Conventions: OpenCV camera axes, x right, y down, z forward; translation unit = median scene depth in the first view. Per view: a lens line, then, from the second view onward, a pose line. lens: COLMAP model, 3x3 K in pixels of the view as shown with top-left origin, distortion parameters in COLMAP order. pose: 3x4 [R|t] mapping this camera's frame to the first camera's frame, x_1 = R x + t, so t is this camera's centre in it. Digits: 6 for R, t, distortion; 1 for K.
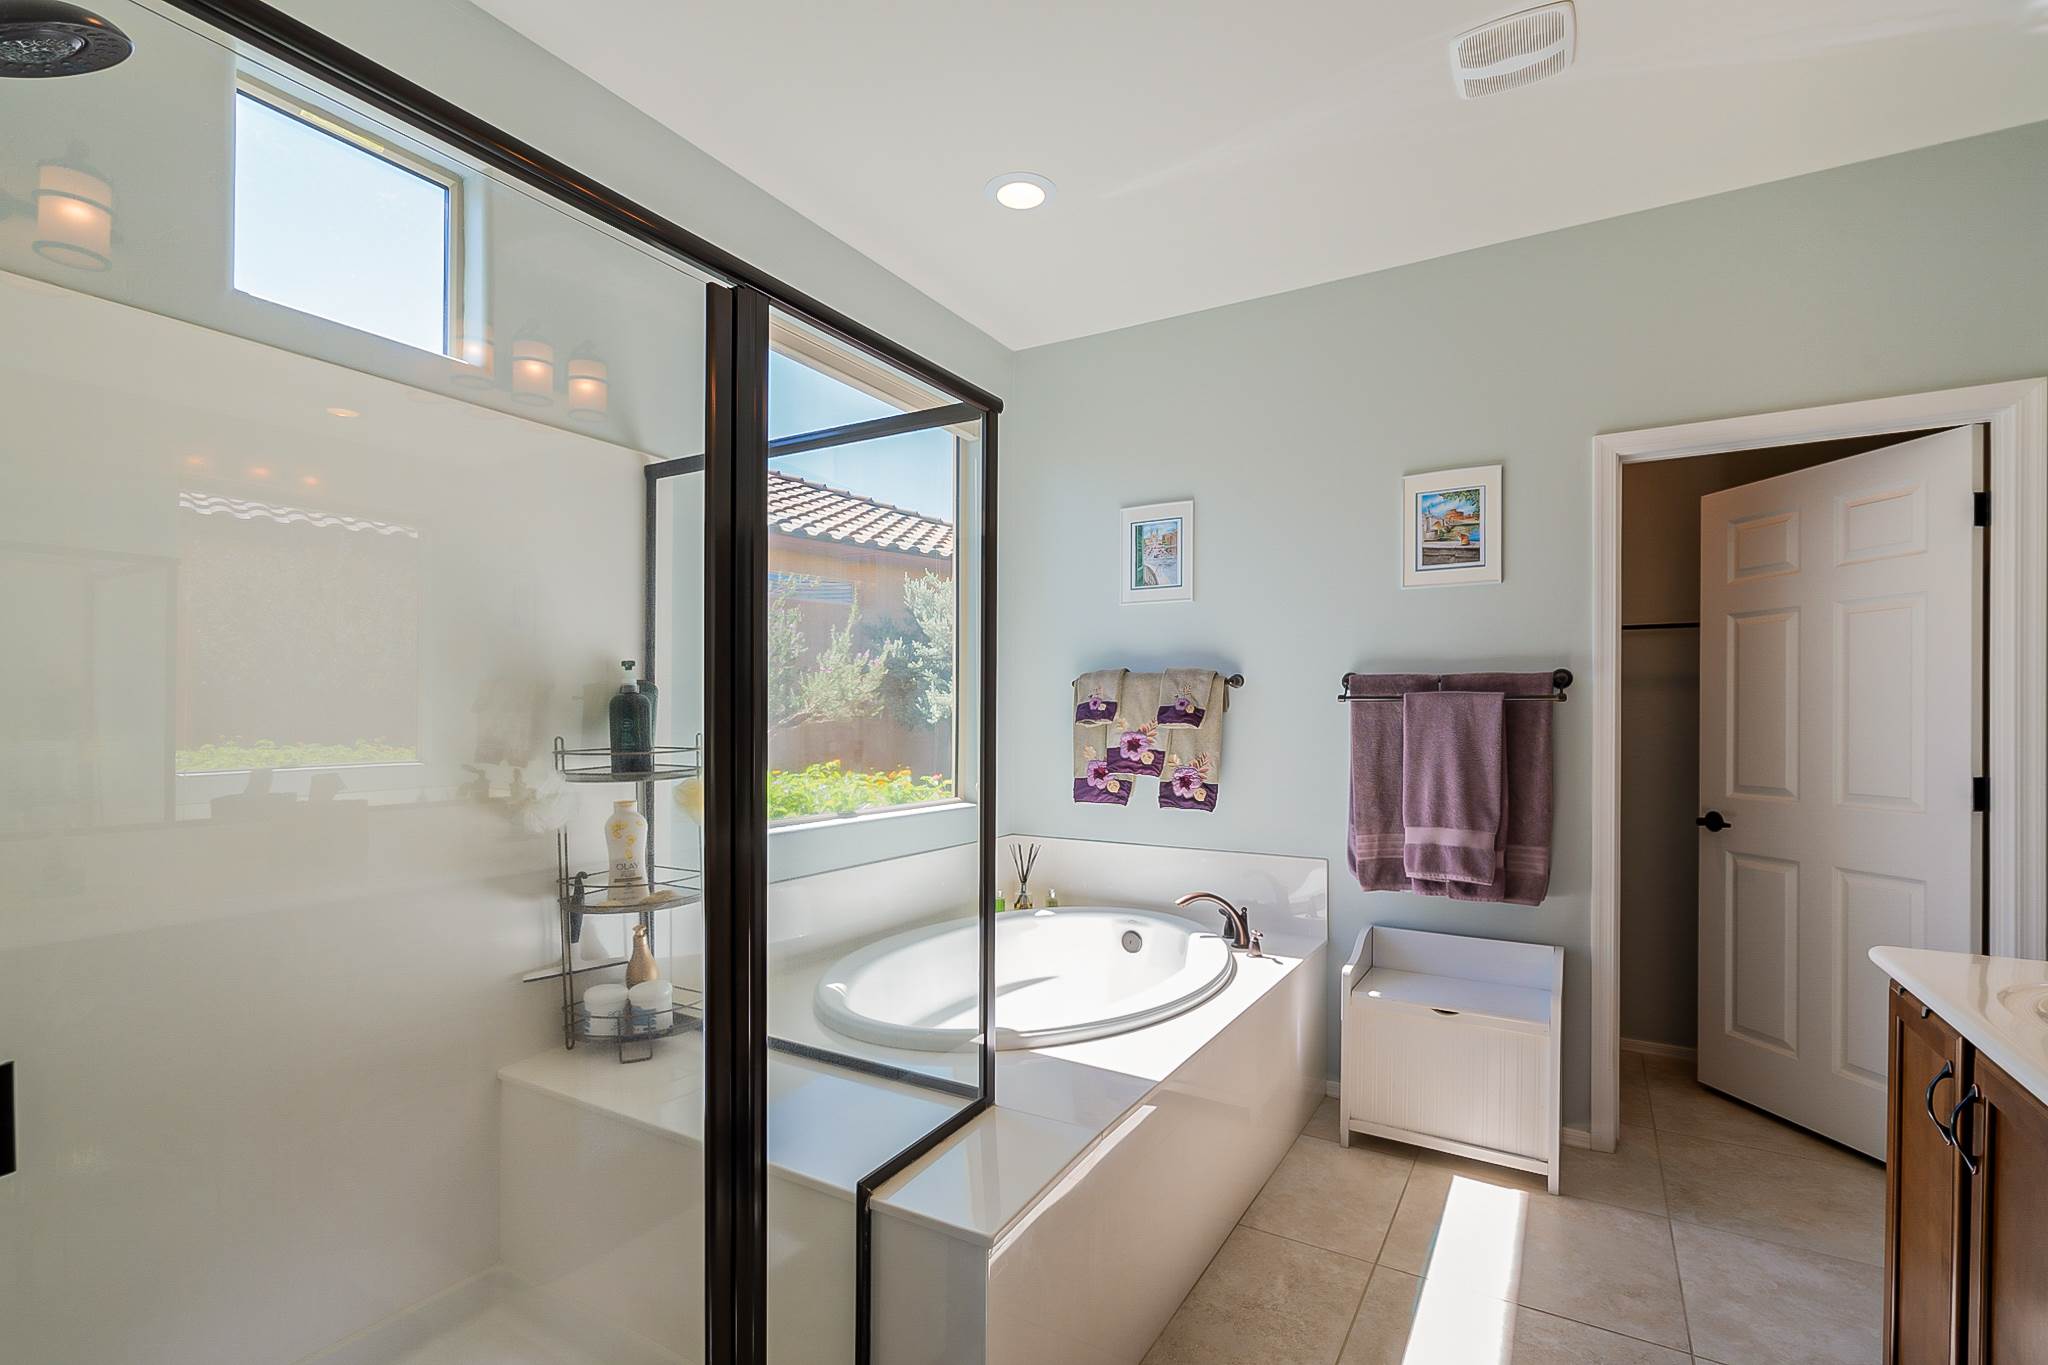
lens RADIAL K [[935.6, 0, 1035.8], [0, 935.6, 713.8], [0, 0, 1]] dist [-0.004581, 0.001124]
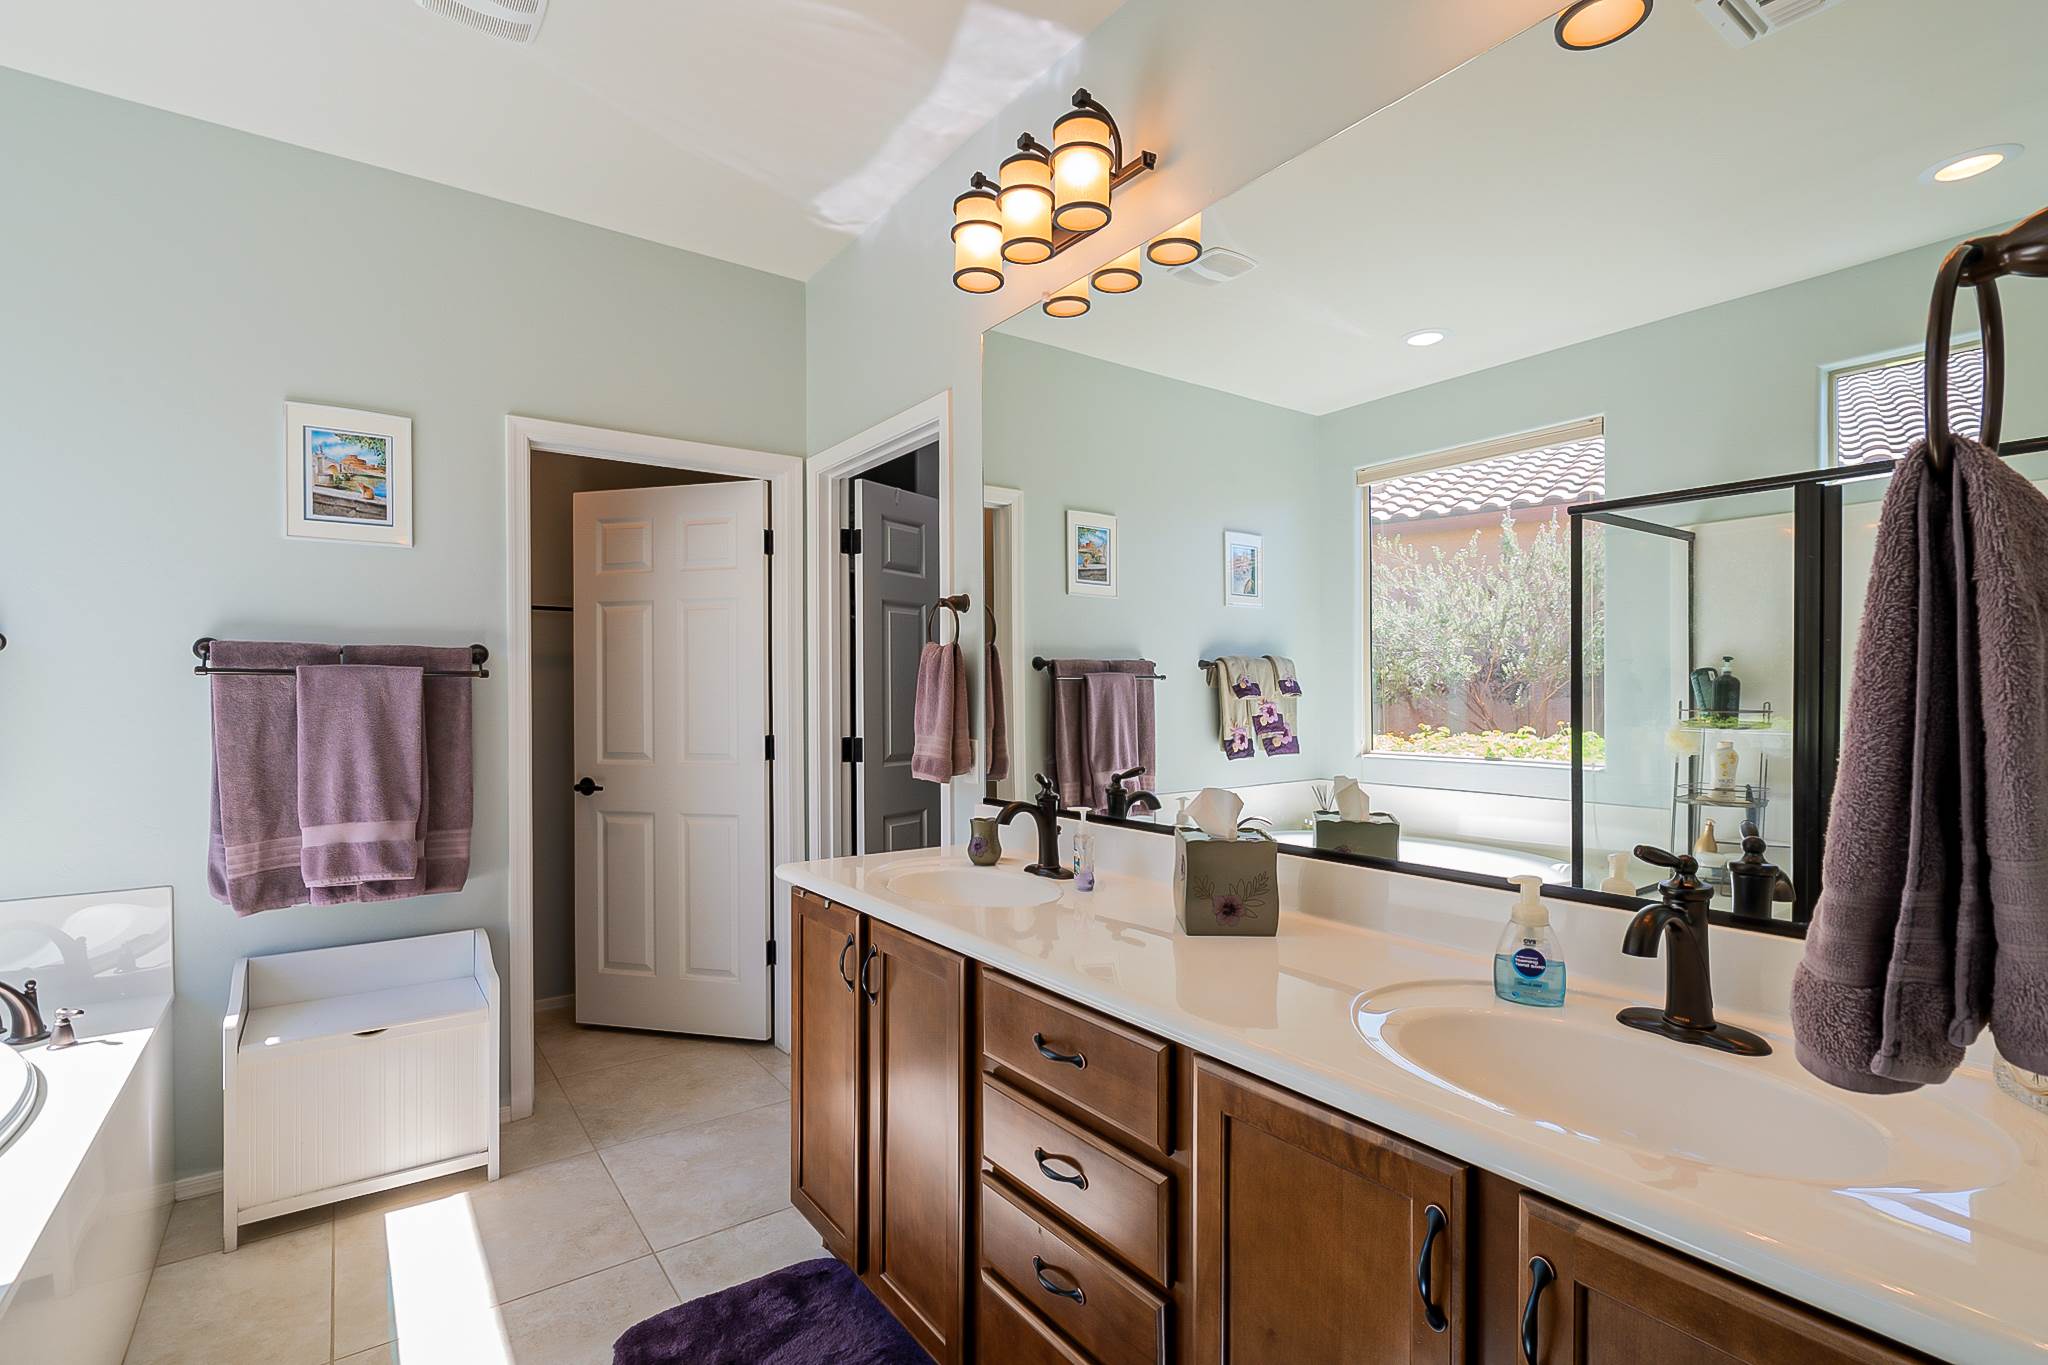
lens RADIAL K [[935.6, 0, 1014.3], [0, 935.6, 695.4], [0, 0, 1]] dist [-0.004581, 0.001124]
pose [[0.409011, -0.007408, 0.912499, -0.098842], [0.003654, 0.999972, 0.006480, 0.001121], [-0.912522, 0.000683, 0.409027, 0.087335]]
